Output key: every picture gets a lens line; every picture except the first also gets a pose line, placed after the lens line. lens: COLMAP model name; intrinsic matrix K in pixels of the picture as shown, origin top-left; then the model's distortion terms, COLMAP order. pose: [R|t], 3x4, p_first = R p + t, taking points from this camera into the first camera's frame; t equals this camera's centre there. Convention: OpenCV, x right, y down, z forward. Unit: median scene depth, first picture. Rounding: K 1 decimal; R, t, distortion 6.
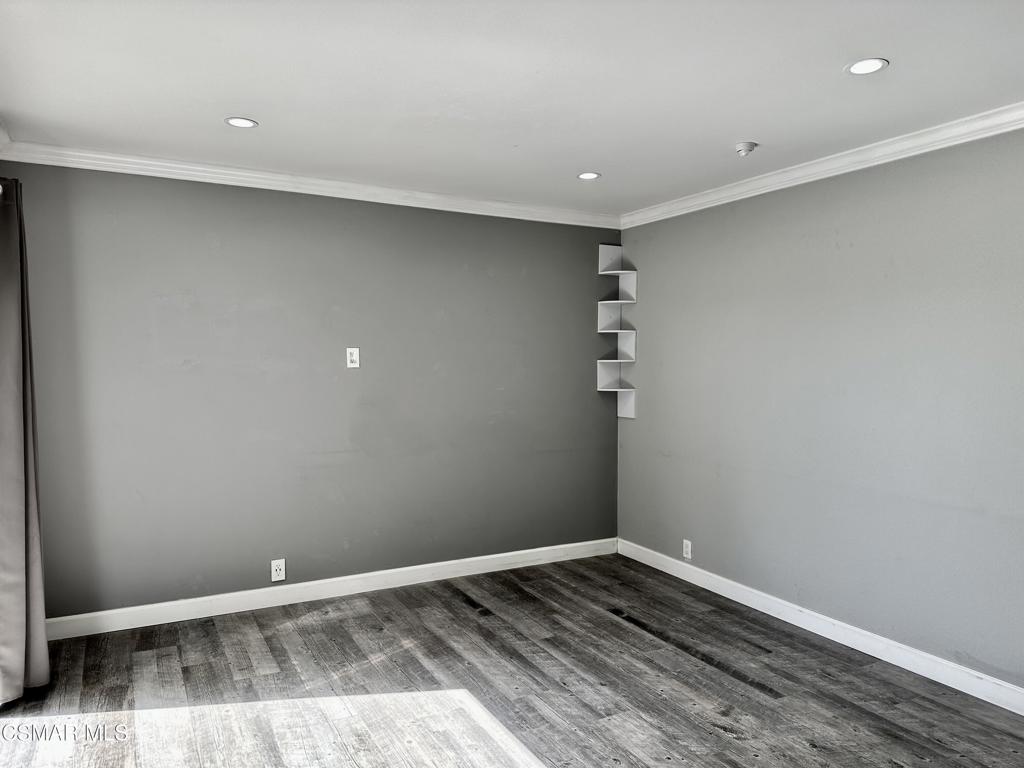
lens RADIAL K [[734.9, 0, 511.9], [0, 734.9, 381.8], [0, 0, 1]] dist [0.081853, -0.093694]
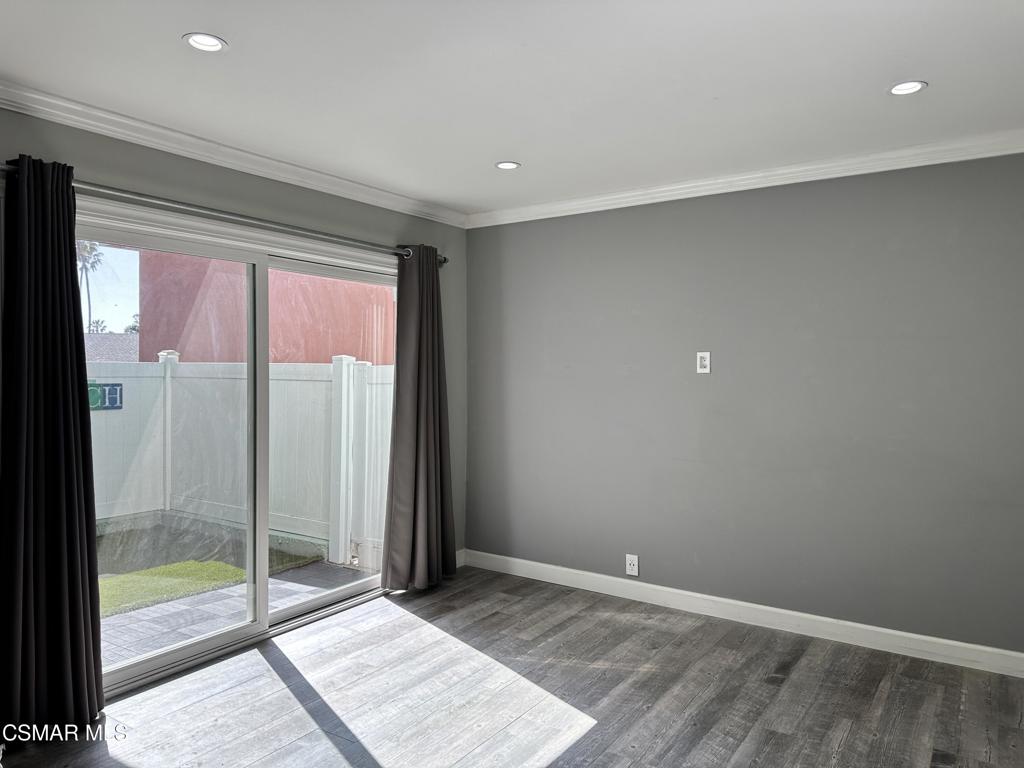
lens RADIAL K [[734.9, 0, 511.9], [0, 734.9, 381.8], [0, 0, 1]] dist [0.081853, -0.093694]
pose [[0.479320, 0.024117, -0.877309, 0.548286], [-0.041604, 0.999123, 0.004735, -0.002317], [0.876654, 0.034229, 0.479903, 0.367954]]
